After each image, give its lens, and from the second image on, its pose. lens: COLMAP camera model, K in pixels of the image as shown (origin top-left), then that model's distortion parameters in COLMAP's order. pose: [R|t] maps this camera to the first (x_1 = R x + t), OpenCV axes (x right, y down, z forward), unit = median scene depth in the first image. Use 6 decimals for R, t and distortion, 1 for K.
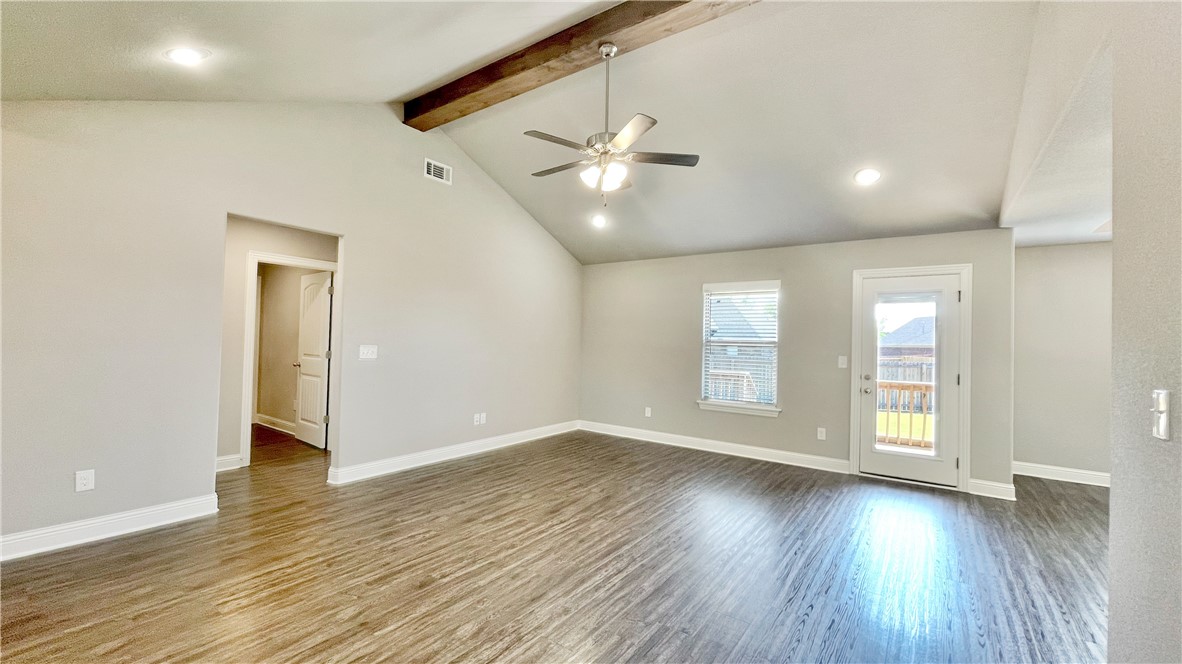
lens RADIAL K [[480.2, 0, 583.5], [0, 480.2, 331.2], [0, 0, 1]] dist [-0.010445, 0.007888]
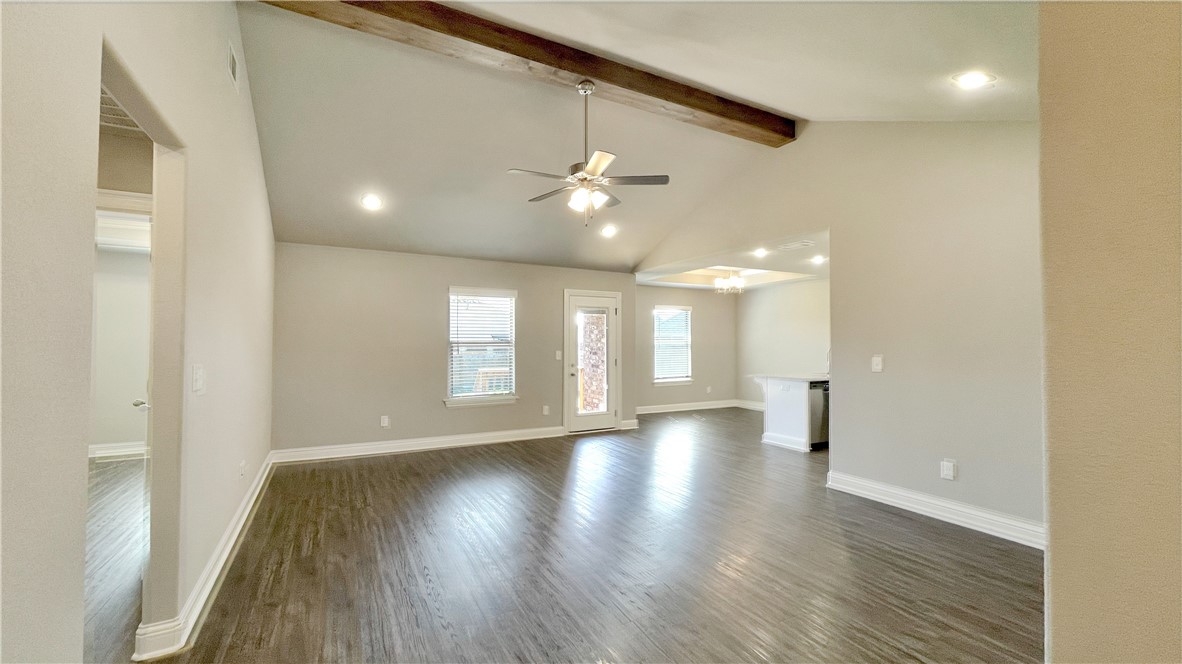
lens RADIAL K [[472.1, 0, 591.0], [0, 472.1, 332.0], [0, 0, 1]] dist [-0.008779, -0.000160]
pose [[0.433002, -0.003175, 0.901387, -0.630820], [-0.004622, 0.999973, 0.005743, -0.009635], [-0.901381, -0.006653, 0.432975, 0.335349]]
